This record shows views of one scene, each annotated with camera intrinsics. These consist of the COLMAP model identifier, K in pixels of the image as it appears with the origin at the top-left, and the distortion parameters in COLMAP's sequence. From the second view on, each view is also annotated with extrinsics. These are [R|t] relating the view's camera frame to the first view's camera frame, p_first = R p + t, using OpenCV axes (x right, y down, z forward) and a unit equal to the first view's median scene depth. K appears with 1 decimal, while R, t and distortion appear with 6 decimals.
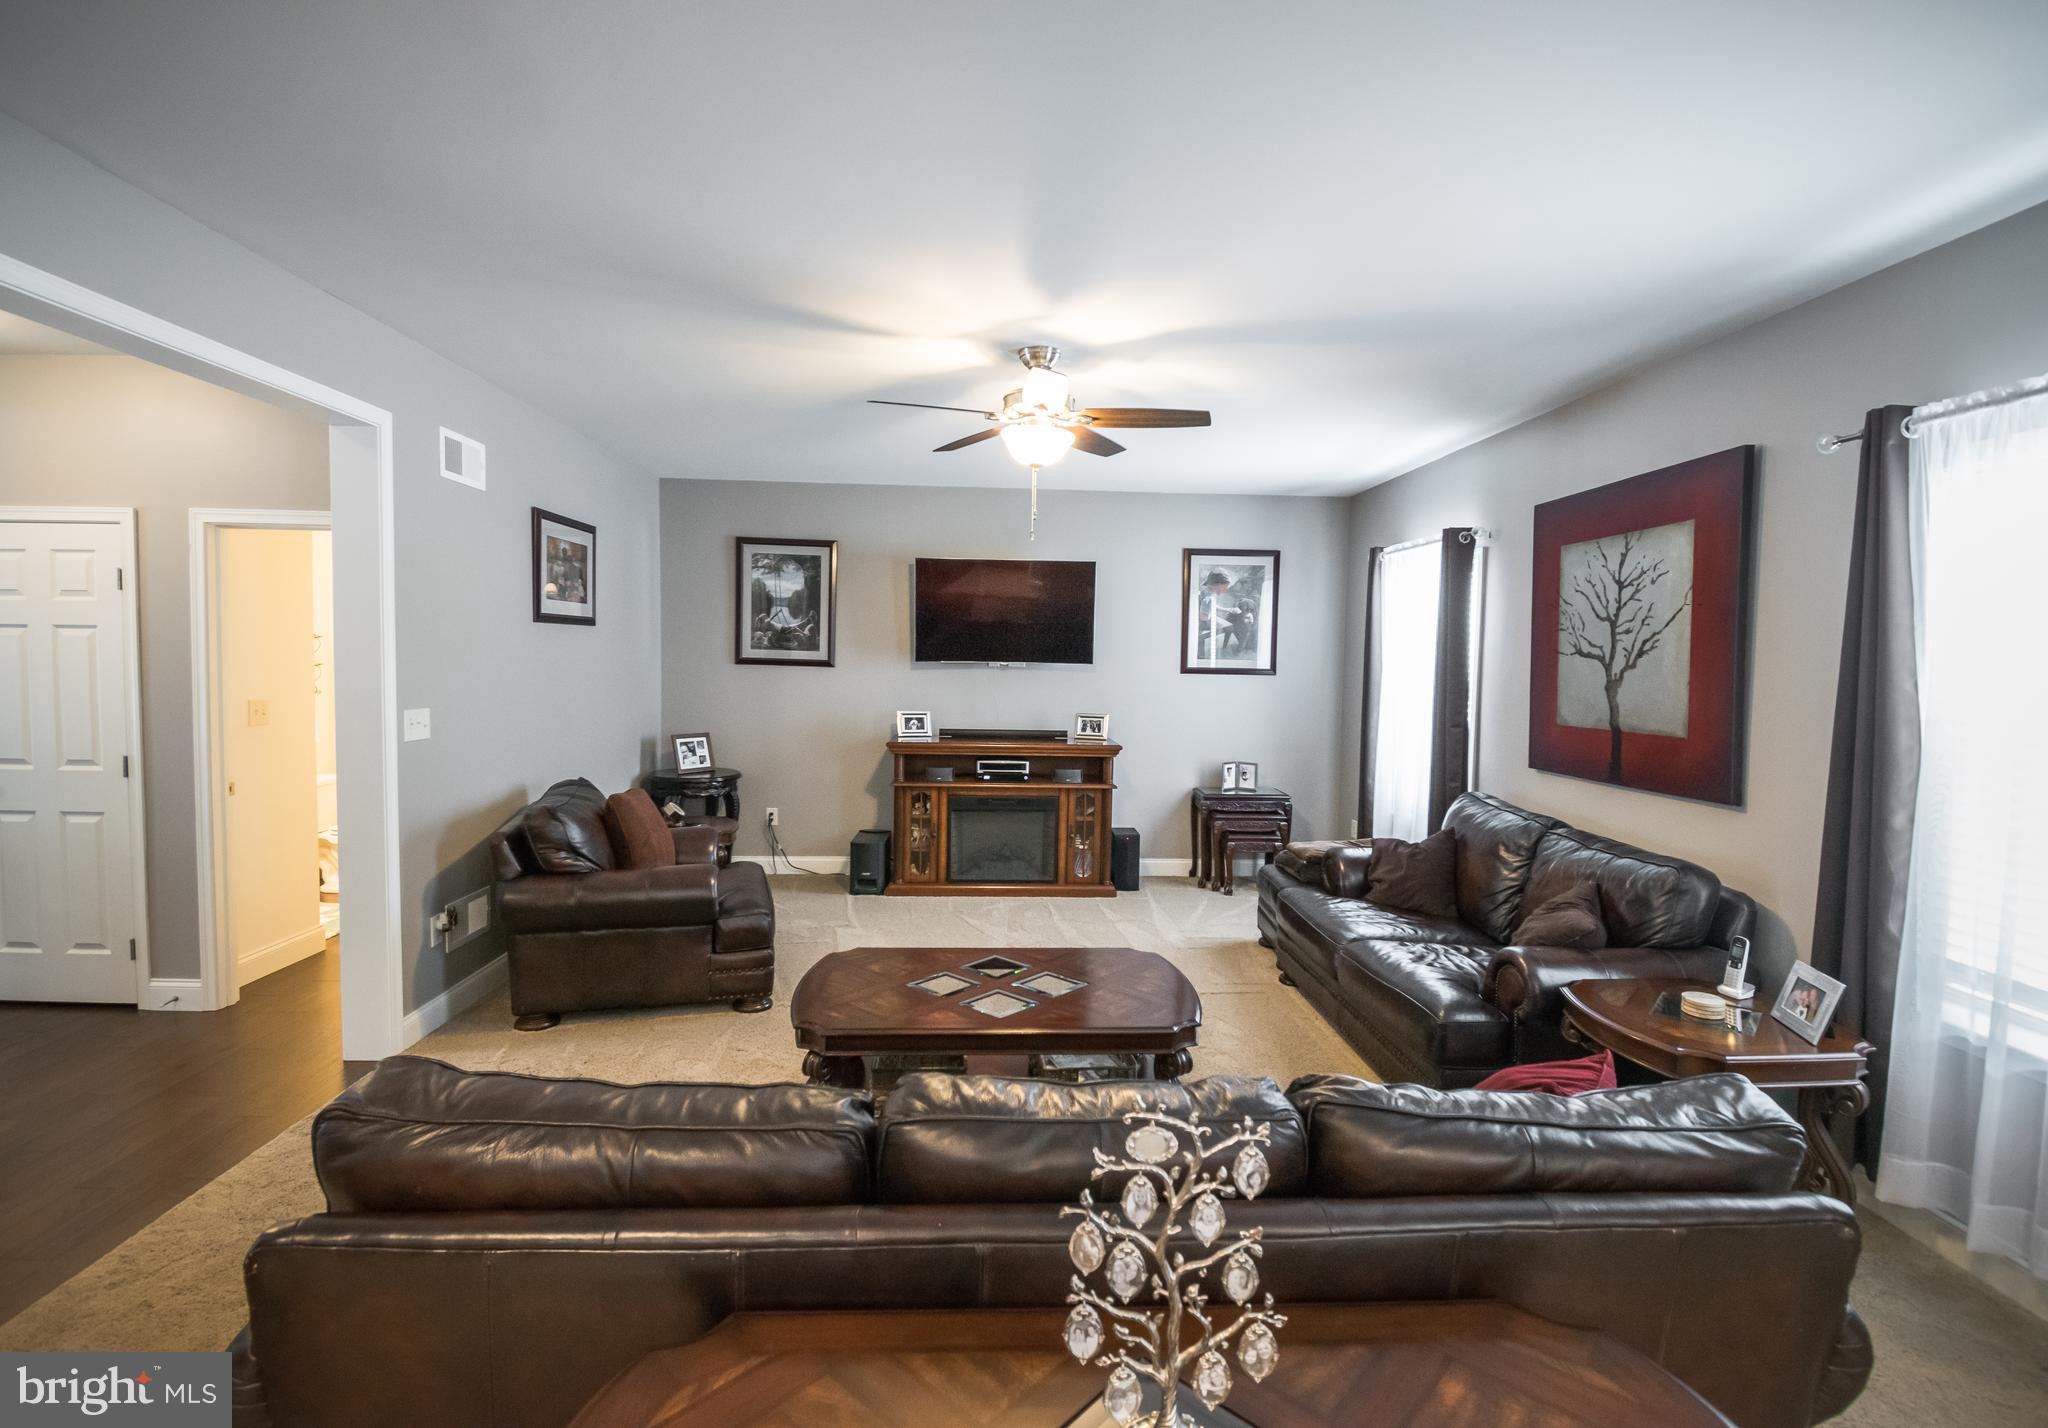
lens RADIAL K [[948.3, 0, 1026.3], [0, 948.3, 706.6], [0, 0, 1]] dist [0.001283, 0.000061]
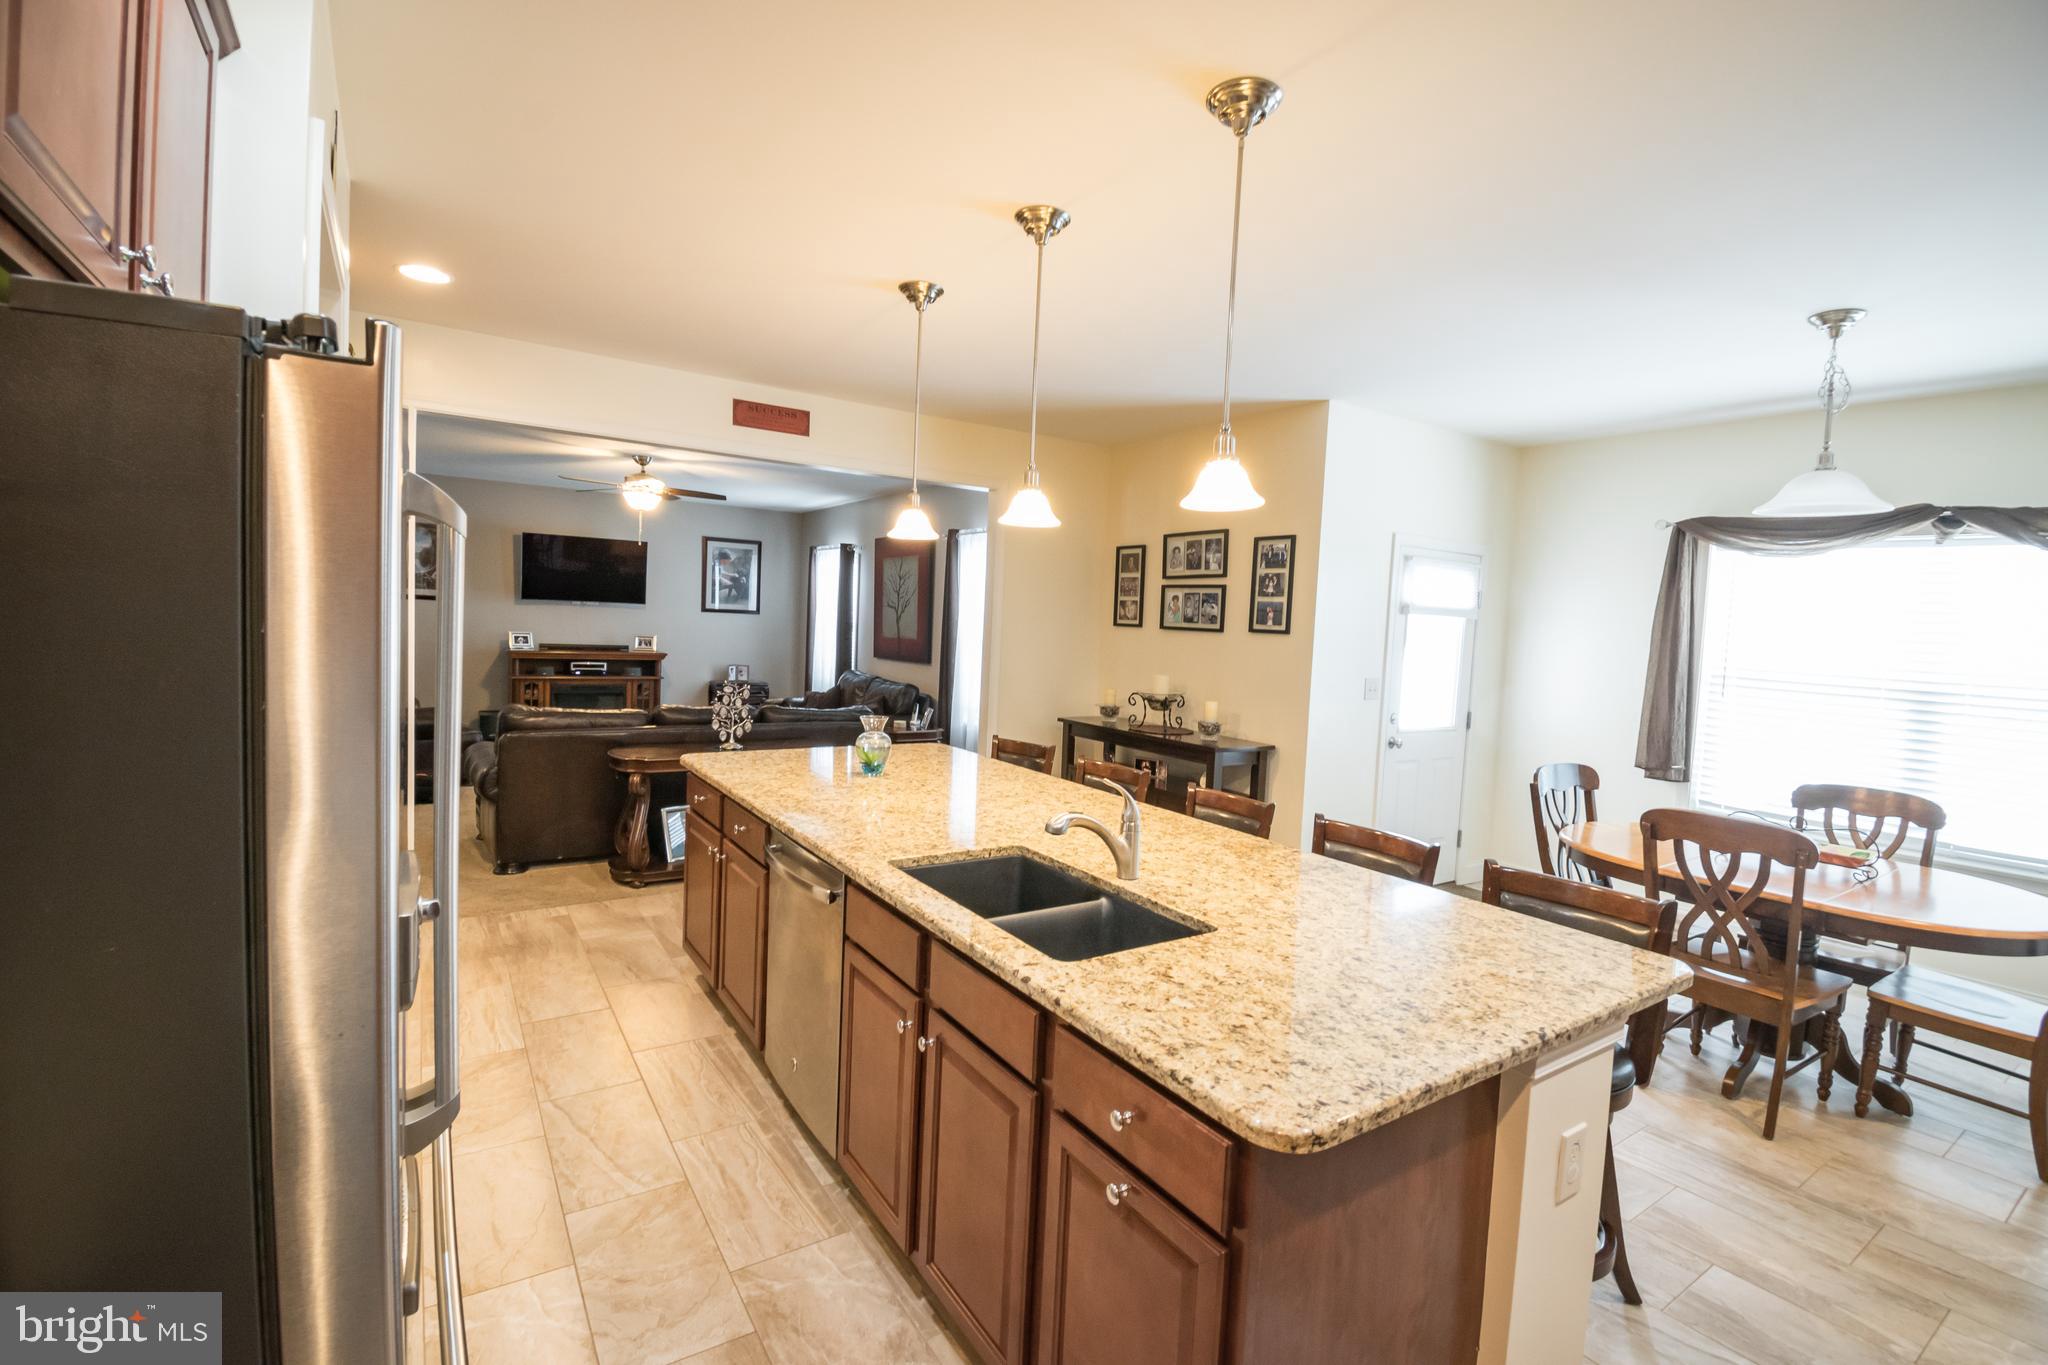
lens RADIAL K [[914.1, 0, 1028.8], [0, 914.1, 672.4], [0, 0, 1]] dist [0.000133, -0.000874]
pose [[0.860025, -0.007656, 0.510194, -0.173197], [-0.003395, 0.999779, 0.020726, 0.038514], [-0.510240, -0.019557, 0.859810, -0.718736]]
